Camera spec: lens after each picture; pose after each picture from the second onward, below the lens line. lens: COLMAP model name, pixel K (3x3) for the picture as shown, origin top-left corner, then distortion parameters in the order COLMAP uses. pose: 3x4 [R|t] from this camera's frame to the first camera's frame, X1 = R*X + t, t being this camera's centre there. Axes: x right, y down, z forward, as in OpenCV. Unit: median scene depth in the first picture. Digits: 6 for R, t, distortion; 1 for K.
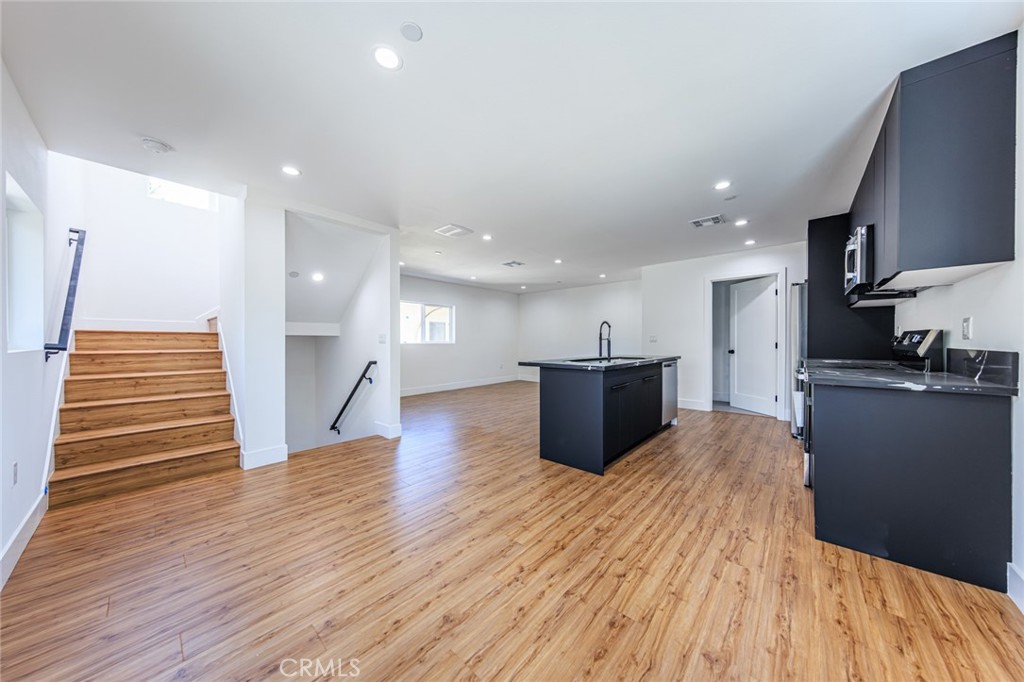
lens RADIAL K [[329.9, 0, 517.1], [0, 329.9, 342.0], [0, 0, 1]] dist [0.011481, -0.000073]
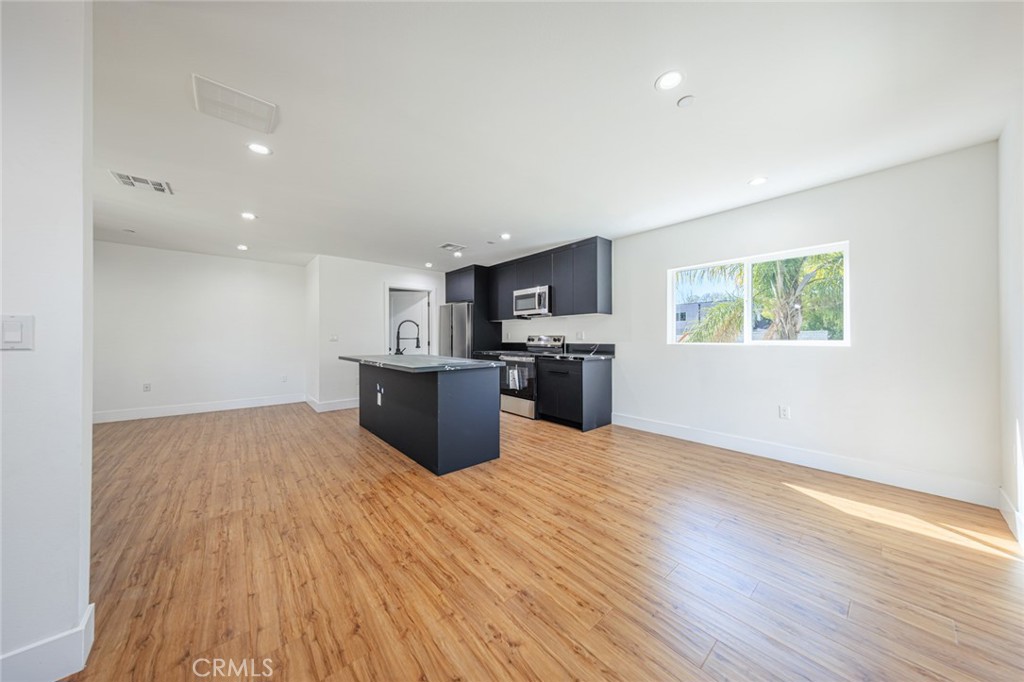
lens RADIAL K [[329.9, 0, 517.1], [0, 329.9, 342.0], [0, 0, 1]] dist [0.011481, -0.000073]
pose [[0.126663, -0.005579, 0.991930, -1.057116], [0.000650, 0.999984, 0.005541, -0.007894], [-0.991946, -0.000057, 0.126665, 0.951195]]
